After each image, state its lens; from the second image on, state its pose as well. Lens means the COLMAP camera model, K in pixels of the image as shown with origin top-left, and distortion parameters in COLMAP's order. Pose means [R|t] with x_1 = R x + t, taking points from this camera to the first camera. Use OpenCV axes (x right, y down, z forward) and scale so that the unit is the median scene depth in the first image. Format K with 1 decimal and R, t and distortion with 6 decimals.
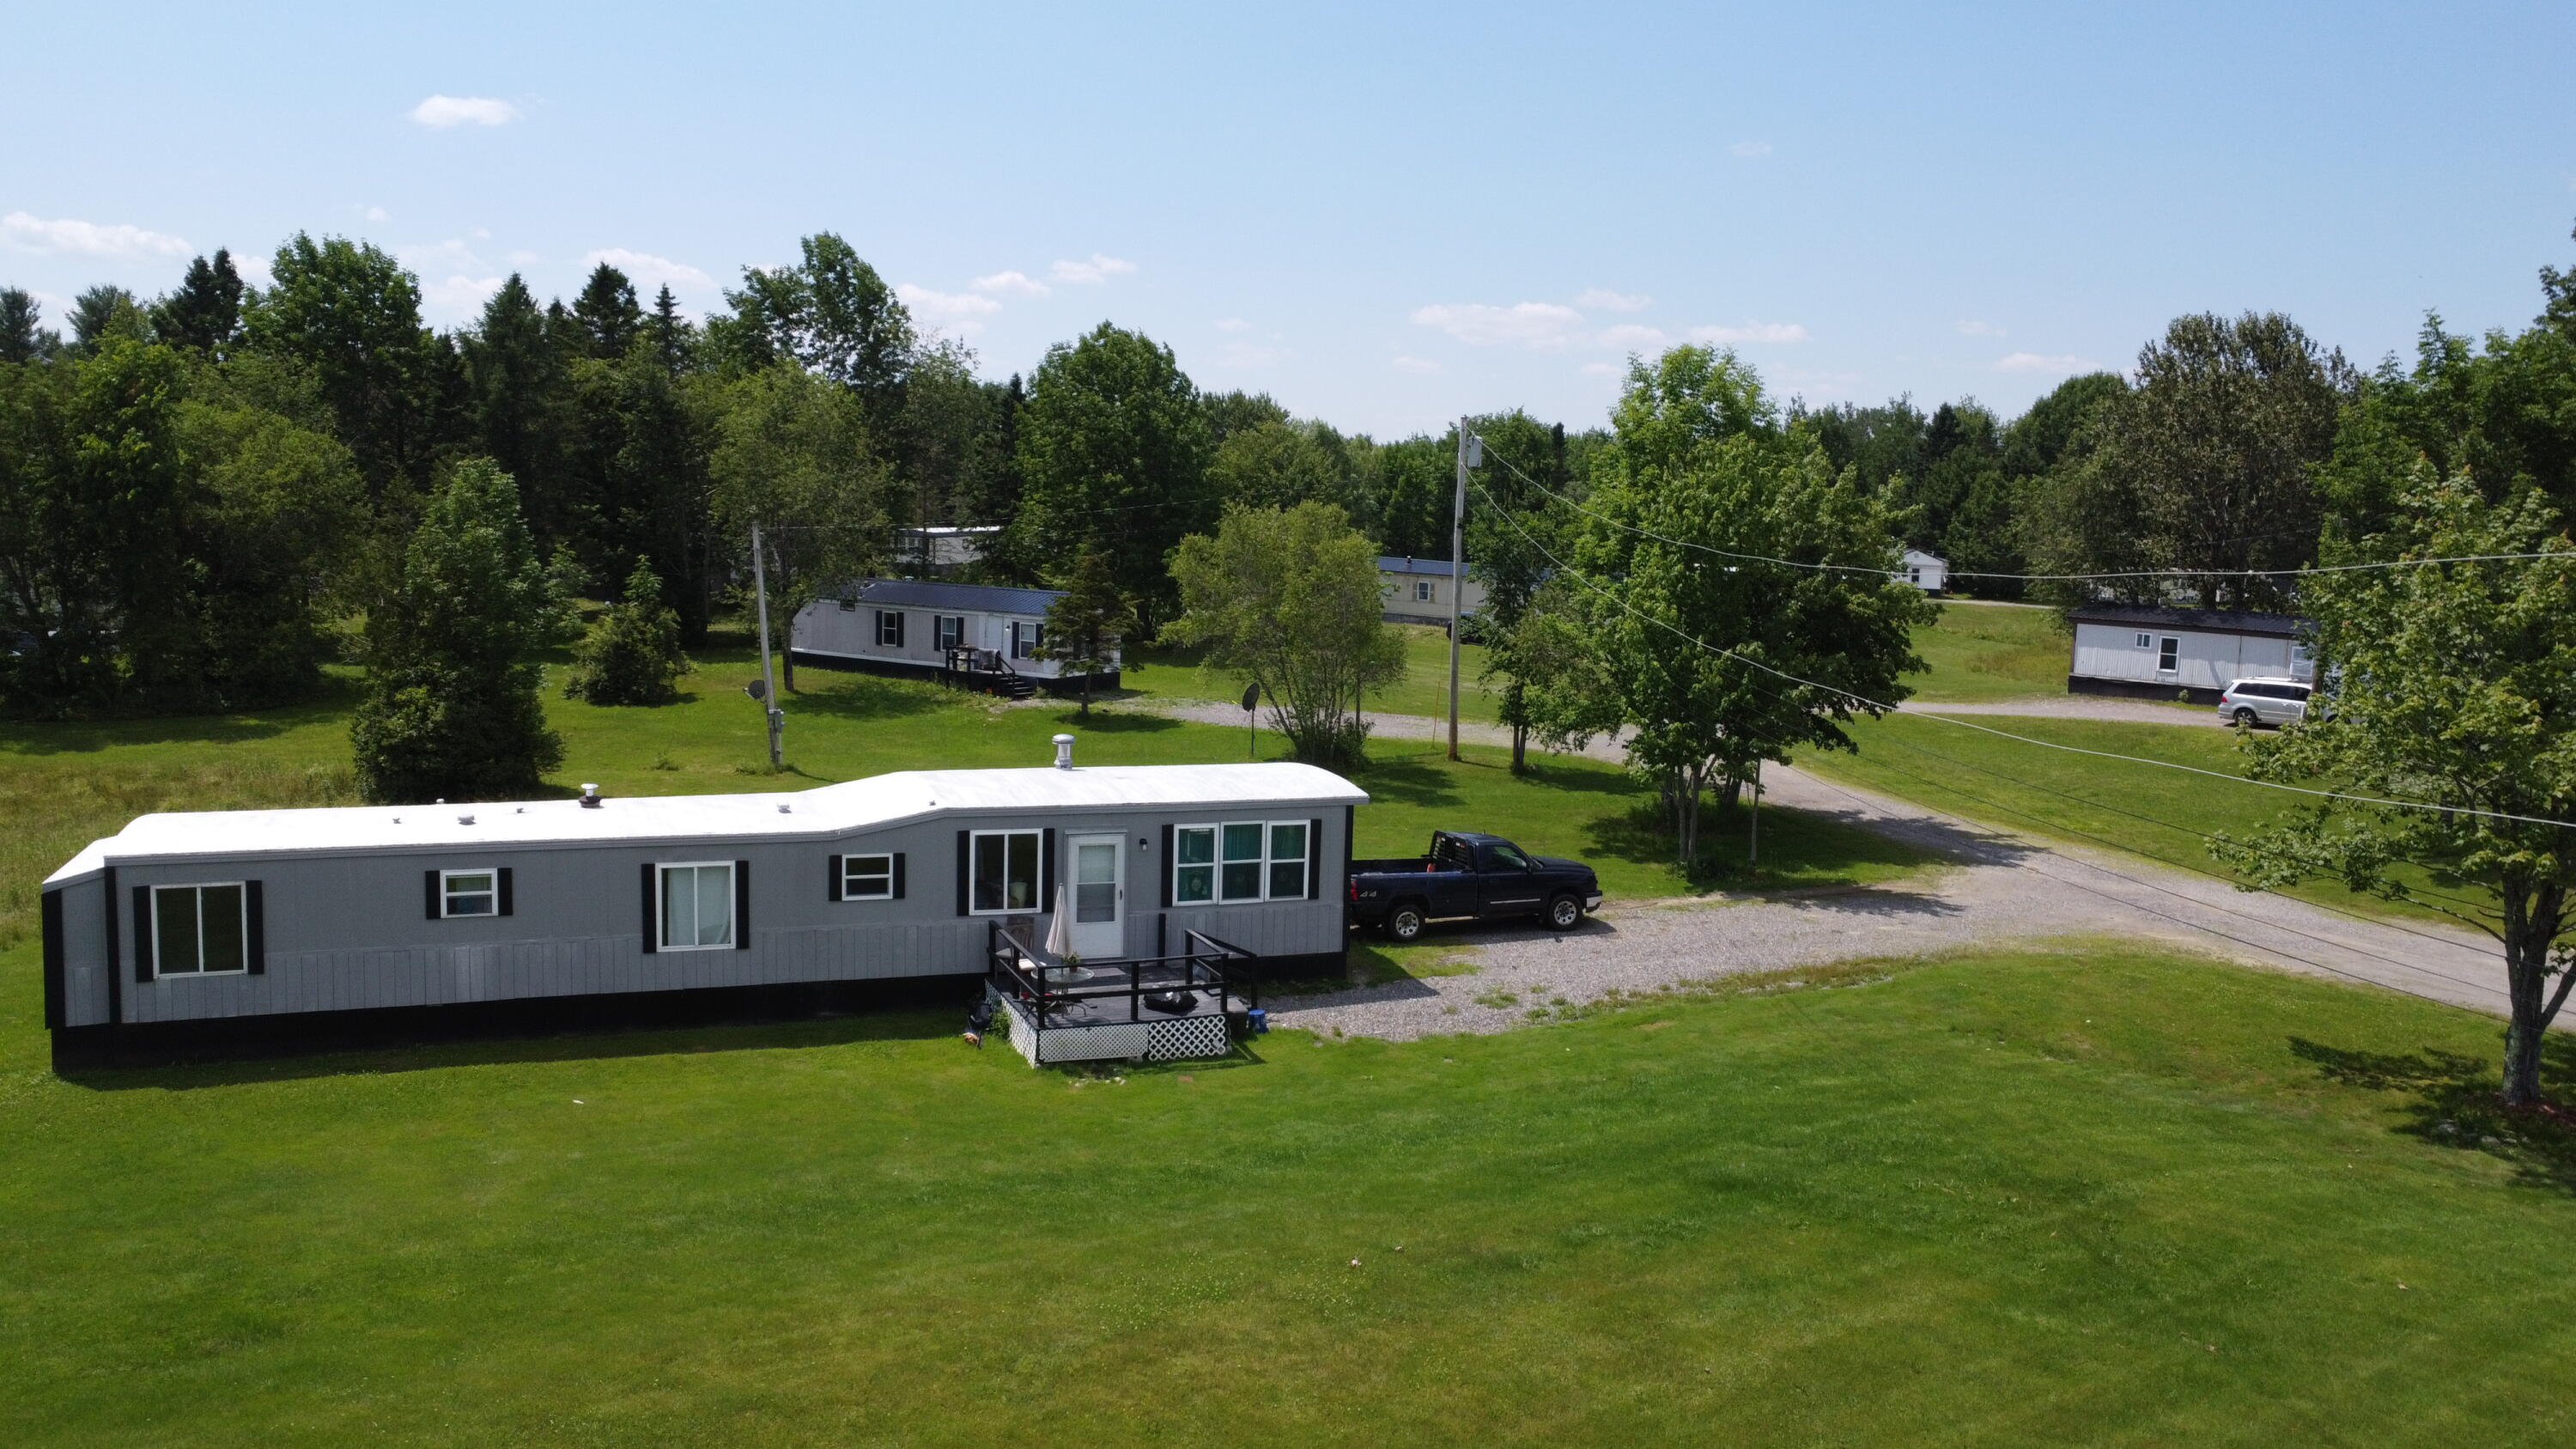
lens RADIAL K [[1930.2, 0, 1332.4], [0, 1930.2, 724.1], [0, 0, 1]] dist [-0.162077, 0.280799]
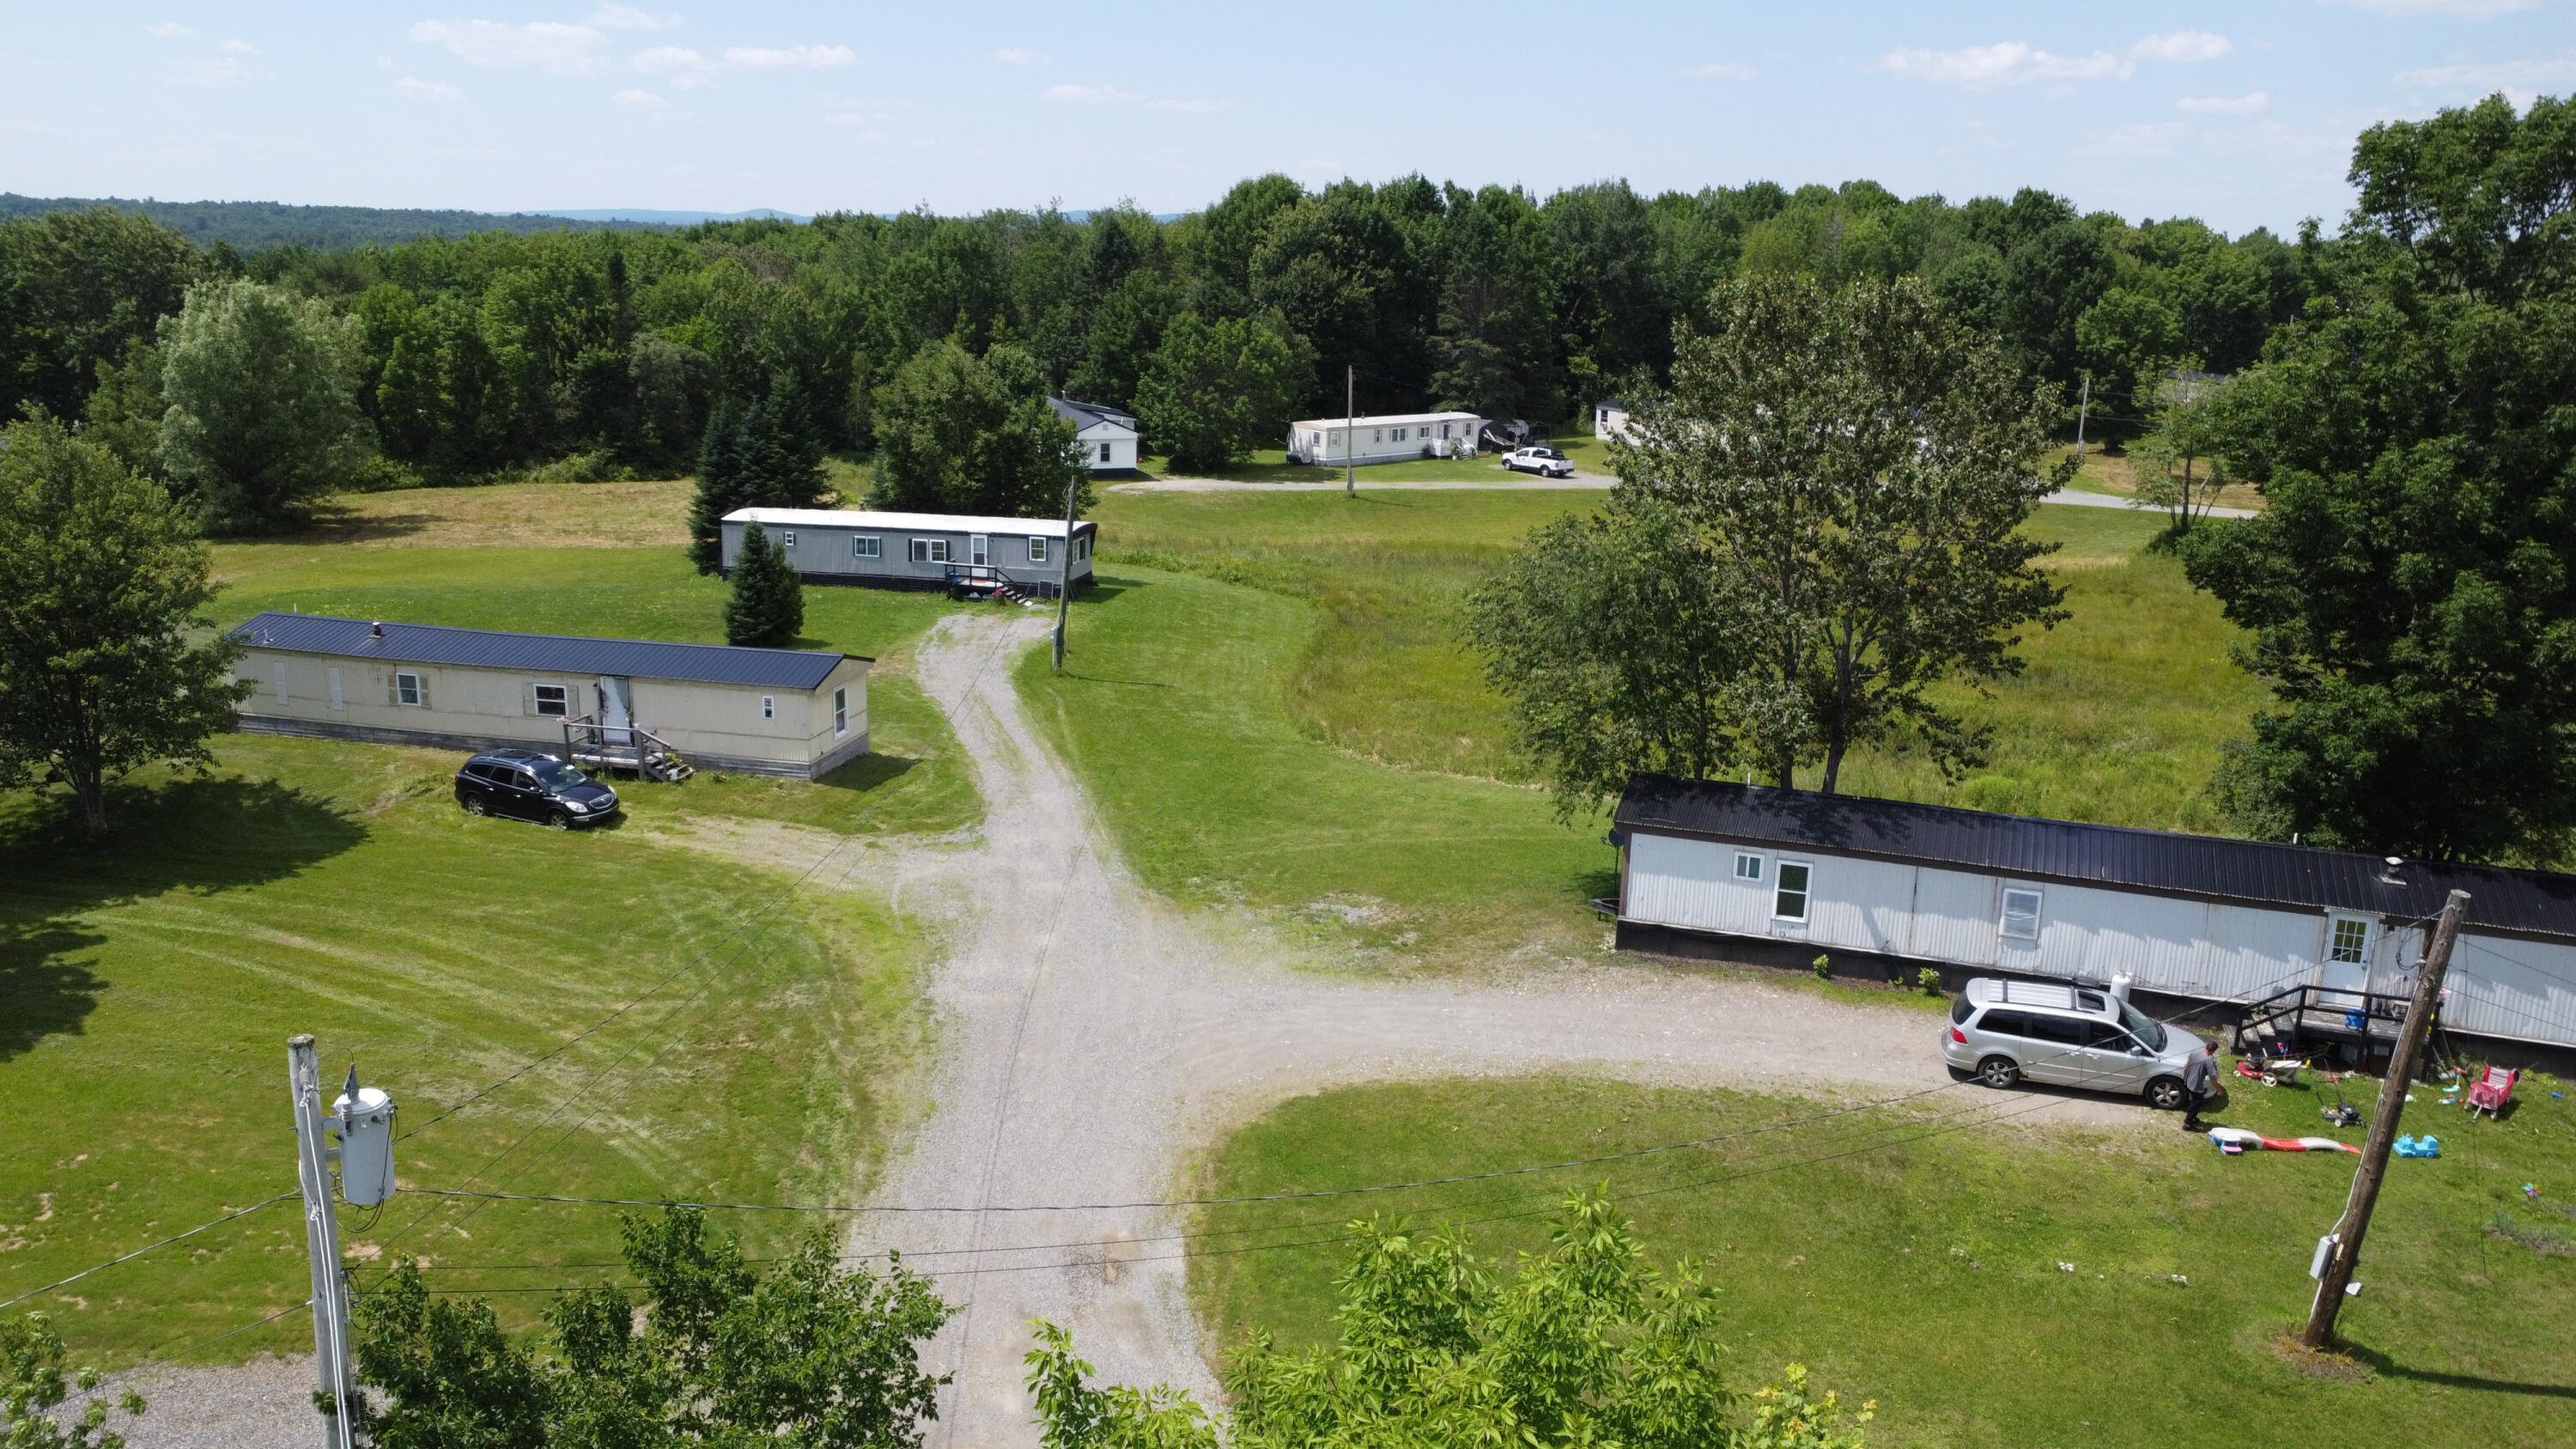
lens RADIAL K [[1898.4, 0, 1329.1], [0, 1898.4, 722.2], [0, 0, 1]] dist [-0.110159, 0.145171]
pose [[0.892630, -0.113013, 0.436394, 0.048630], [0.052985, 0.987657, 0.147395, -0.125879], [-0.447665, -0.108447, 0.887601, 0.387551]]
